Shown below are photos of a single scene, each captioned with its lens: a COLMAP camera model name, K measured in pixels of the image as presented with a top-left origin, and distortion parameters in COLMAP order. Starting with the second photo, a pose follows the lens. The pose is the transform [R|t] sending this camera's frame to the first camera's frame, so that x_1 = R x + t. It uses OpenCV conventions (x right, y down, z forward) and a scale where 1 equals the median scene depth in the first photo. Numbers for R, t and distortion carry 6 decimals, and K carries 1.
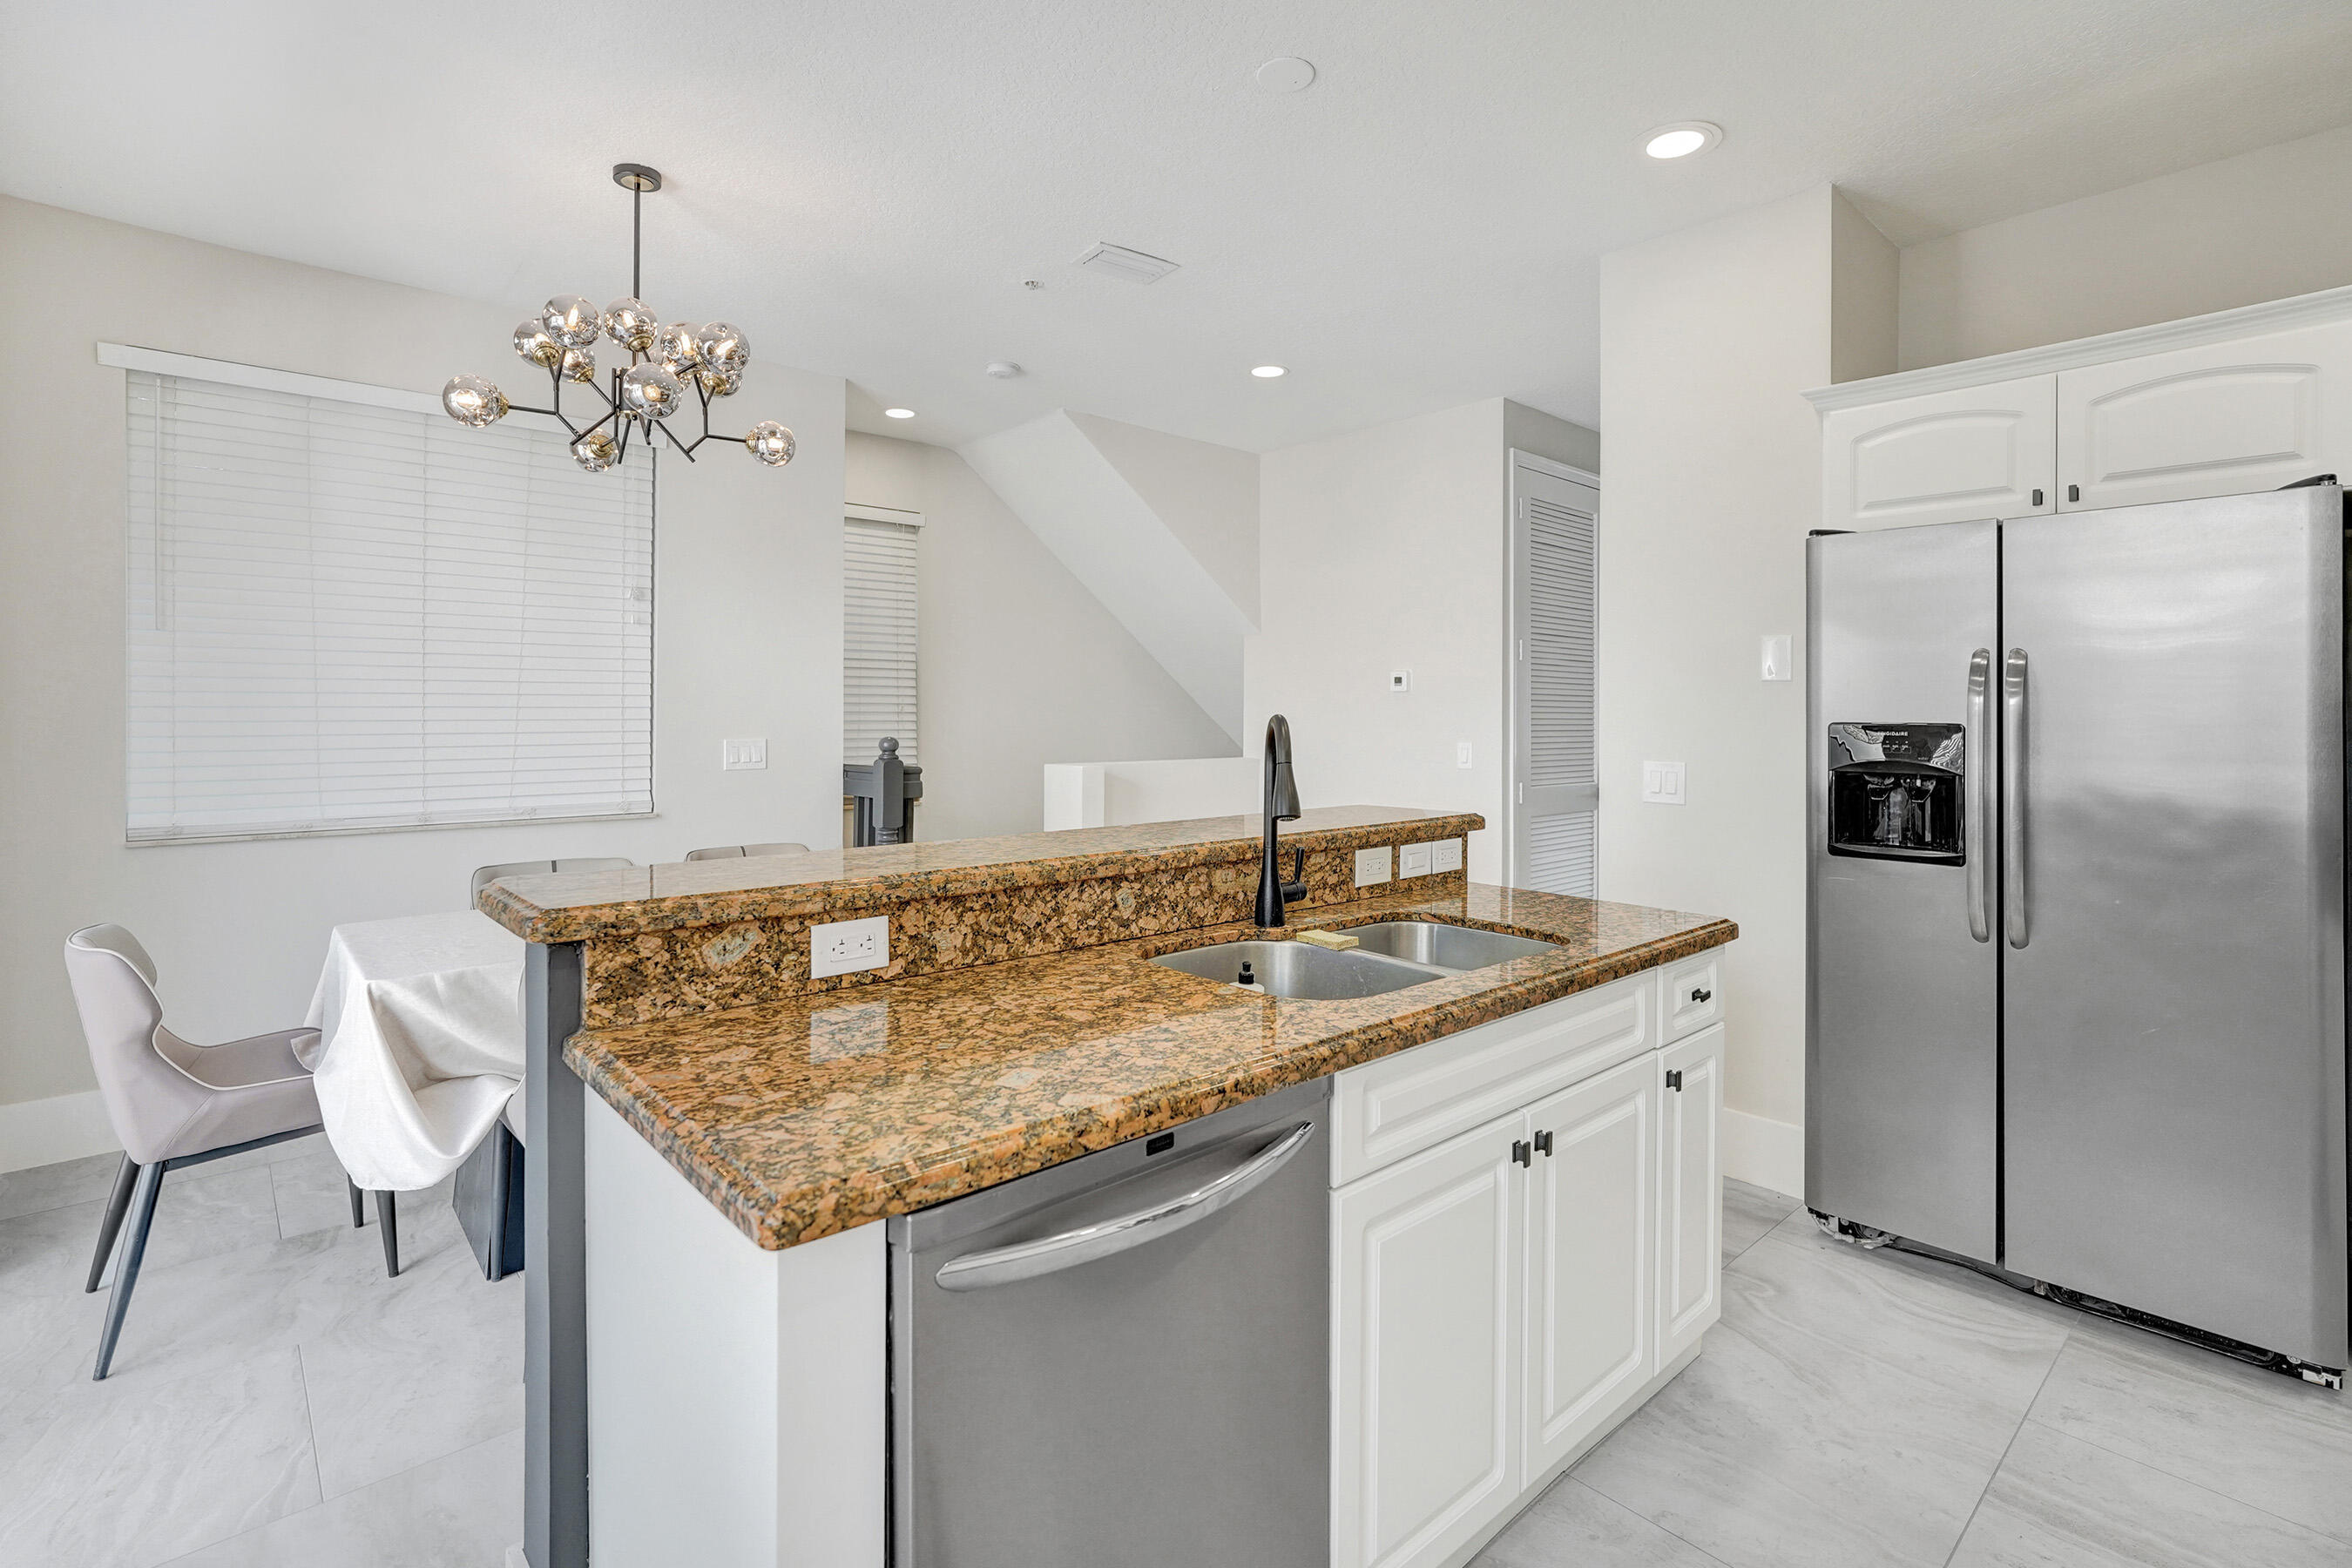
lens RADIAL K [[1075.9, 0, 1200.2], [0, 1075.9, 711.8], [0, 0, 1]] dist [-0.007518, 0.003365]
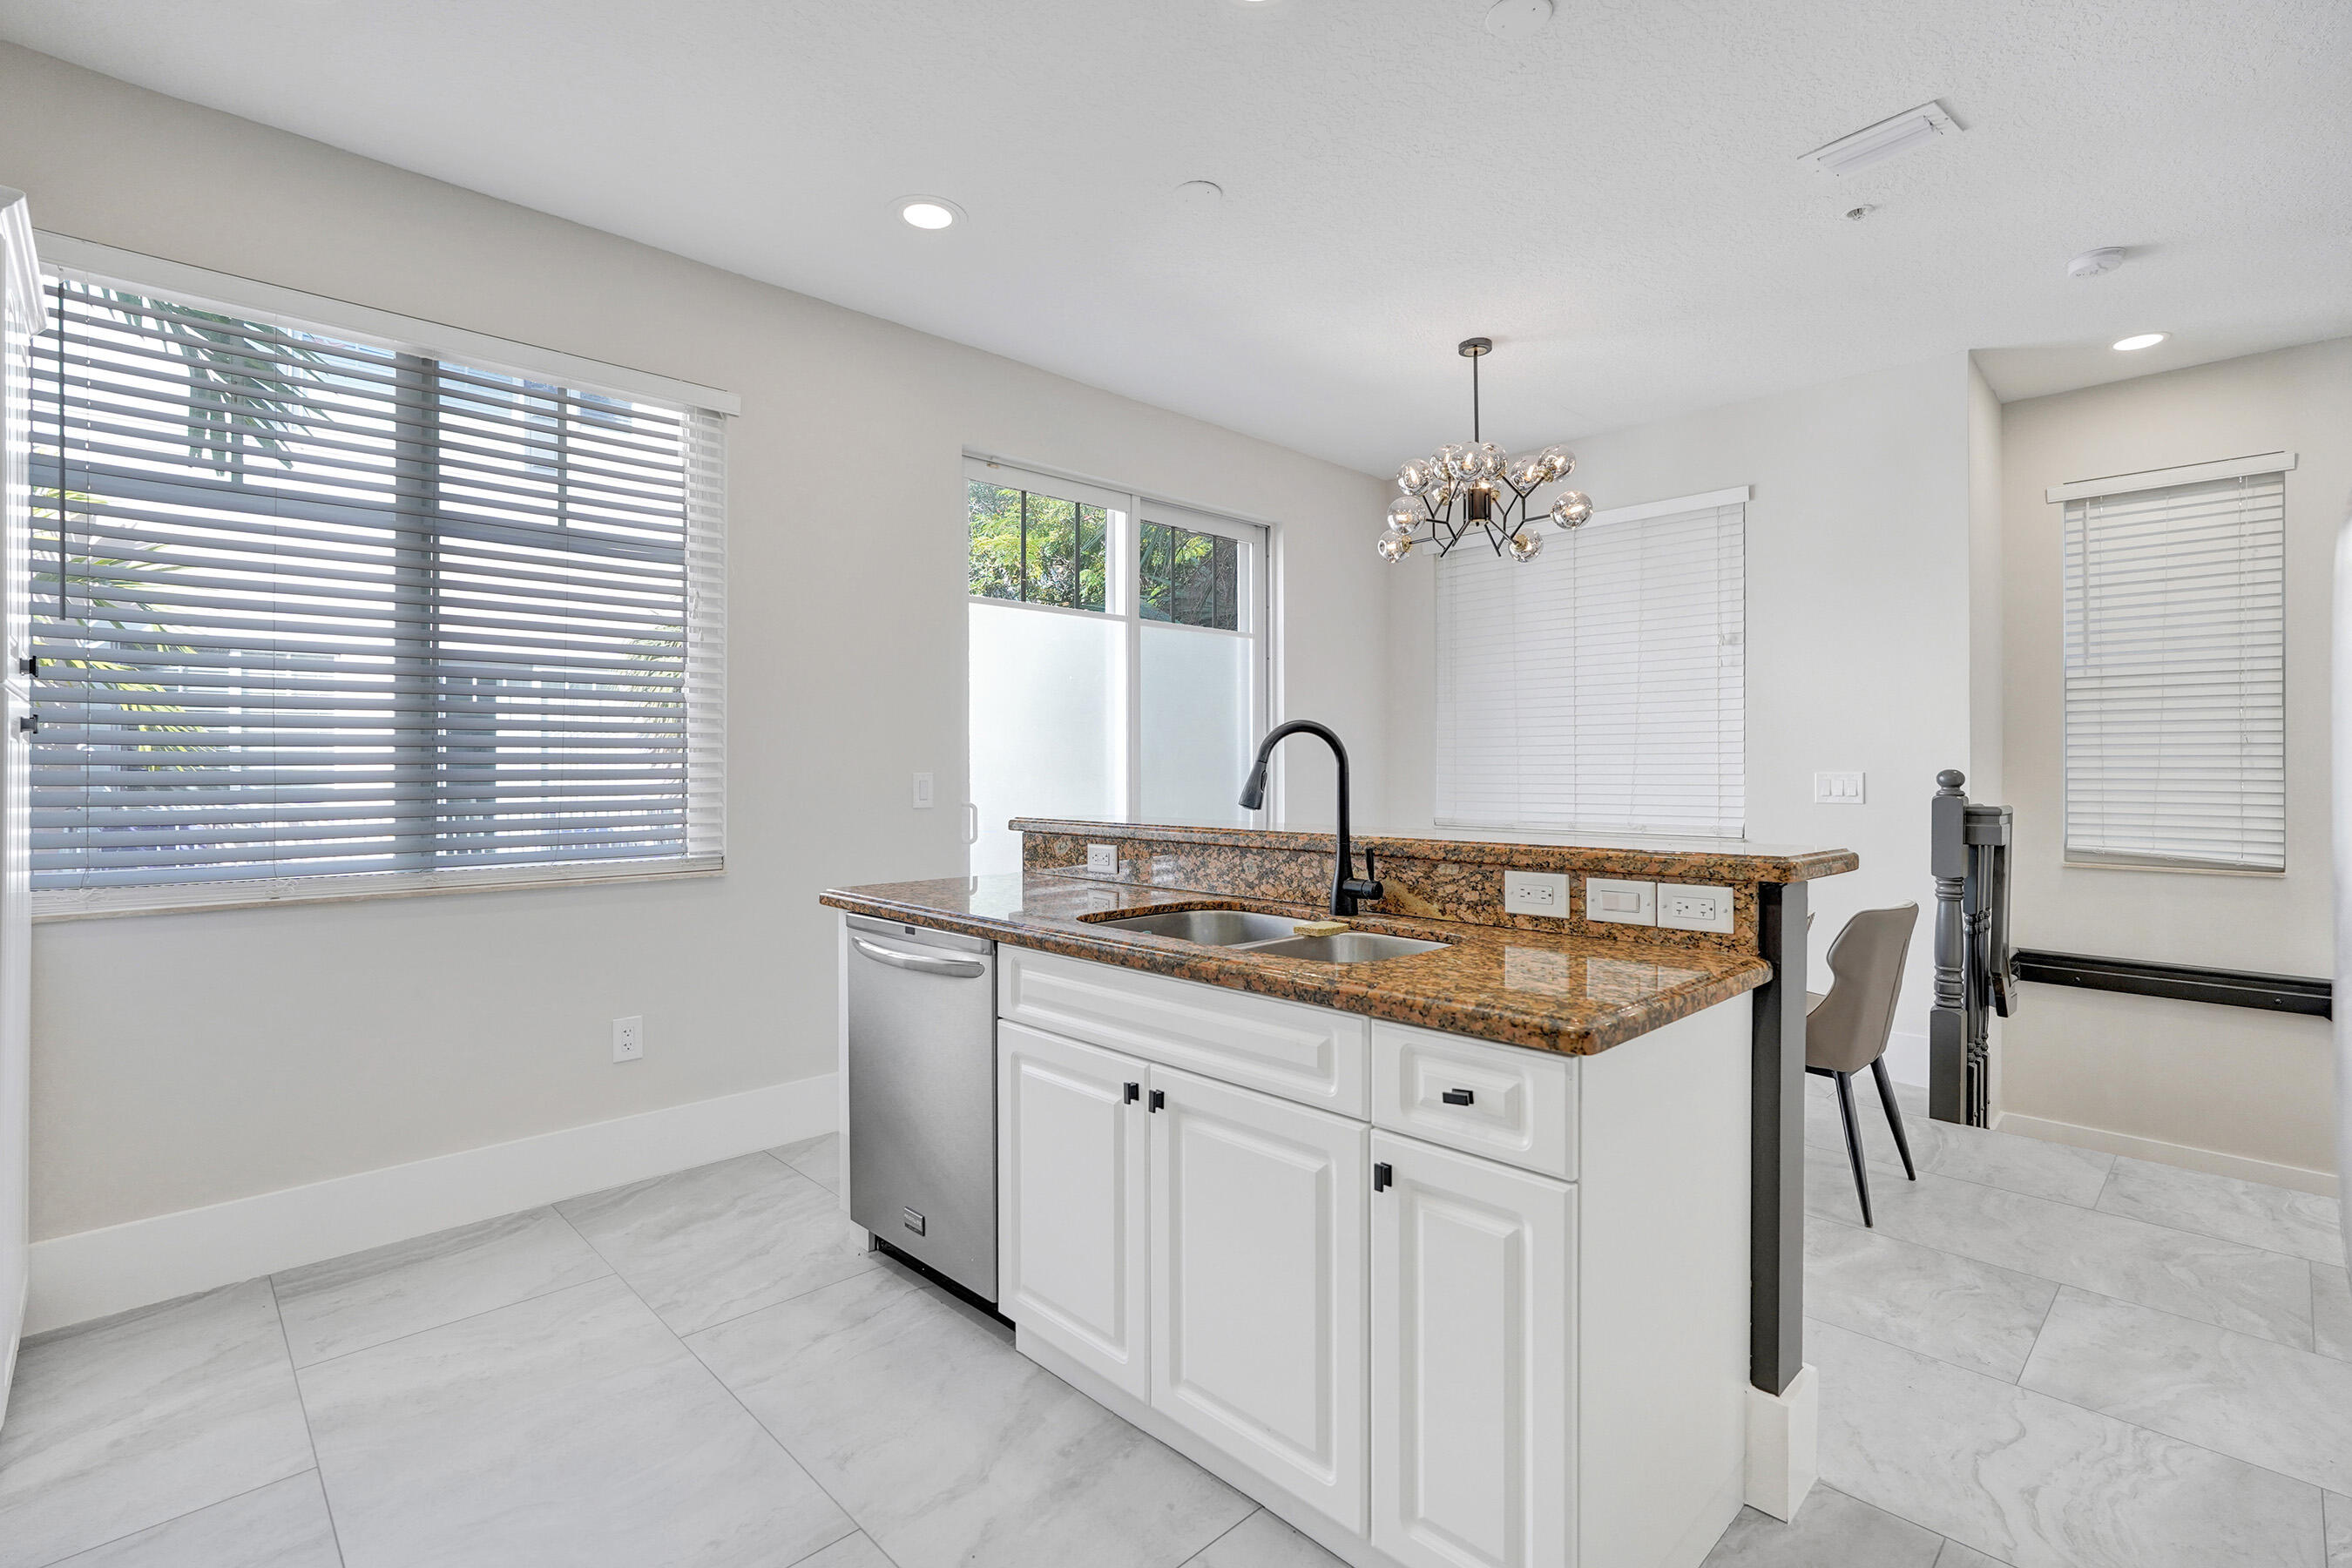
lens RADIAL K [[1075.9, 0, 1177.8], [0, 1075.9, 777.7], [0, 0, 1]] dist [-0.007518, 0.003365]
pose [[0.052653, 0.003273, -0.998608, 1.013867], [0.002058, 0.999992, 0.003386, 0.050684], [0.998611, -0.002233, 0.052646, 0.694656]]
